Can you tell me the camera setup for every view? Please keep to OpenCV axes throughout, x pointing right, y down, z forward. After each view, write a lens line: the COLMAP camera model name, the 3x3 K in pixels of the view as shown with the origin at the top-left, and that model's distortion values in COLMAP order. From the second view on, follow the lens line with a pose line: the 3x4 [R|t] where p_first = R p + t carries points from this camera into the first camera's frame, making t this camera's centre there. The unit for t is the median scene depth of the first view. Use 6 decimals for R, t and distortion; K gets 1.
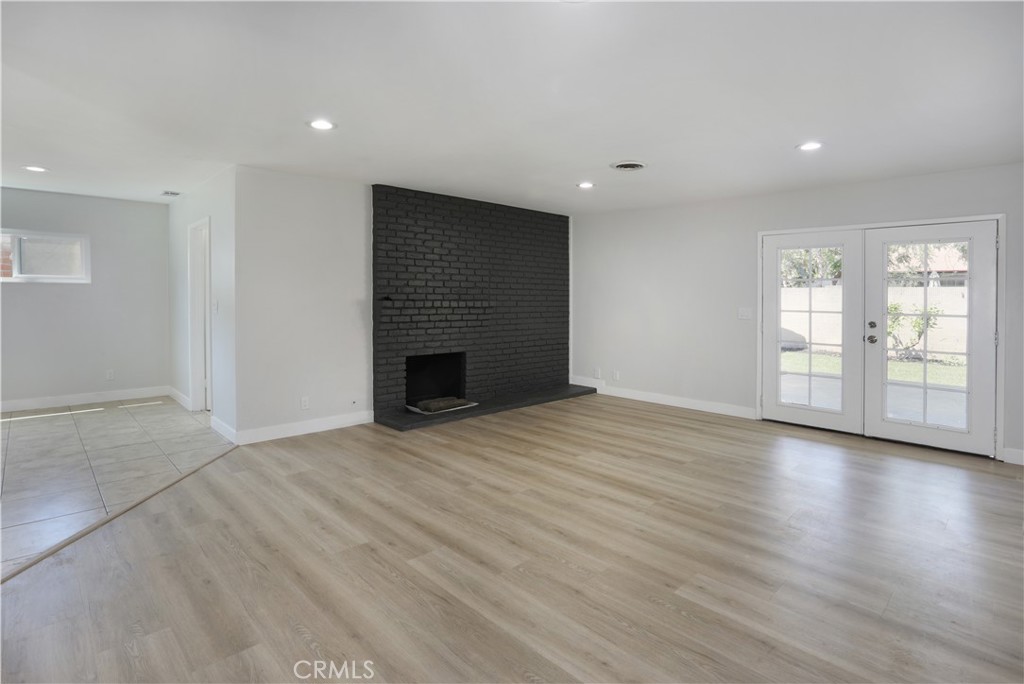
lens RADIAL K [[509.1, 0, 521.8], [0, 509.1, 304.7], [0, 0, 1]] dist [-0.036351, 0.001654]
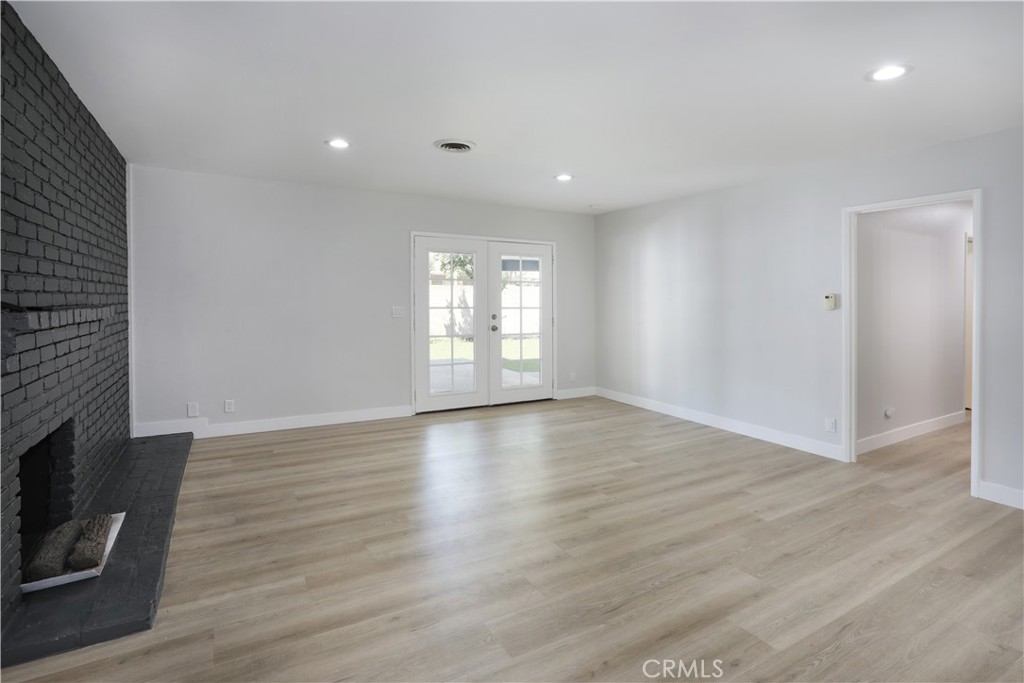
lens RADIAL K [[511.9, 0, 514.8], [0, 511.9, 291.7], [0, 0, 1]] dist [-0.054731, 0.022095]
pose [[0.261339, 0.001100, 0.965246, -0.616882], [0.011066, 0.999930, -0.004136, -0.020168], [-0.965184, 0.011762, 0.261309, 0.688116]]
